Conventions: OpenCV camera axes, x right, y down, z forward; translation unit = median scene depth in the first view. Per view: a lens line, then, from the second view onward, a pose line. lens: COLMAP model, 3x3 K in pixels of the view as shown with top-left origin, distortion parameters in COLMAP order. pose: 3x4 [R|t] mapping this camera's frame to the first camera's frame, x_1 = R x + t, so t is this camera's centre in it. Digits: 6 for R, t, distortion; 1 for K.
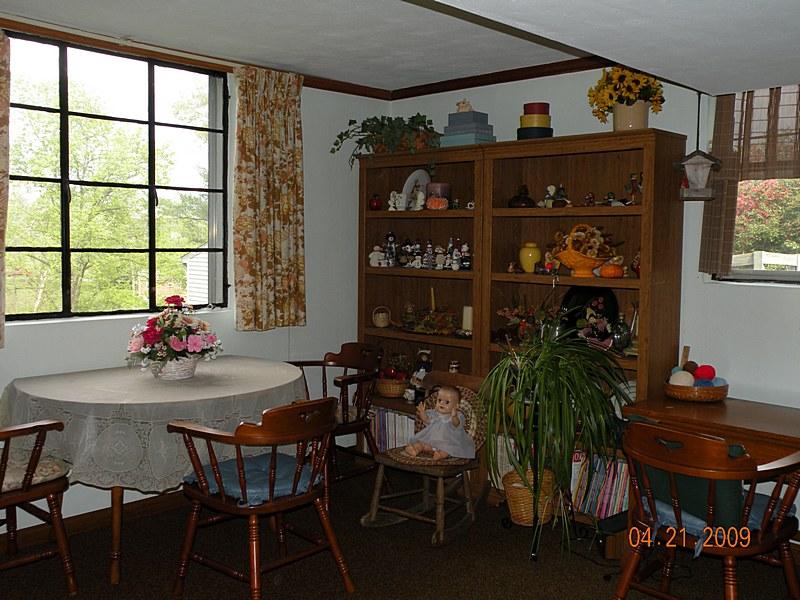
lens RADIAL K [[791.7, 0, 394.7], [0, 791.7, 297.7], [0, 0, 1]] dist [-0.026181, 0.000000]
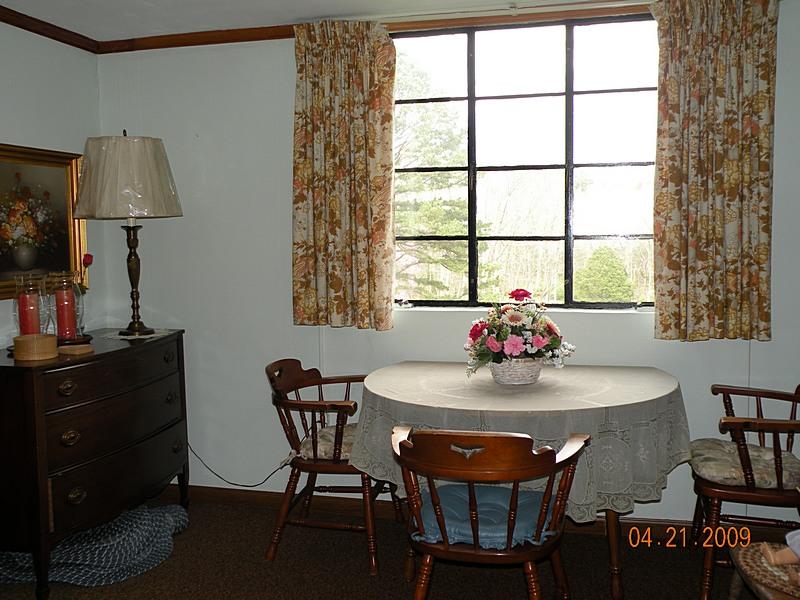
lens RADIAL K [[791.7, 0, 397.6], [0, 791.7, 304.3], [0, 0, 1]] dist [-0.026181, 0.000000]
pose [[0.491048, 0.061570, -0.868954, 0.363743], [-0.039965, 0.998041, 0.048132, -0.019980], [0.870215, 0.011093, 0.492547, 0.384098]]
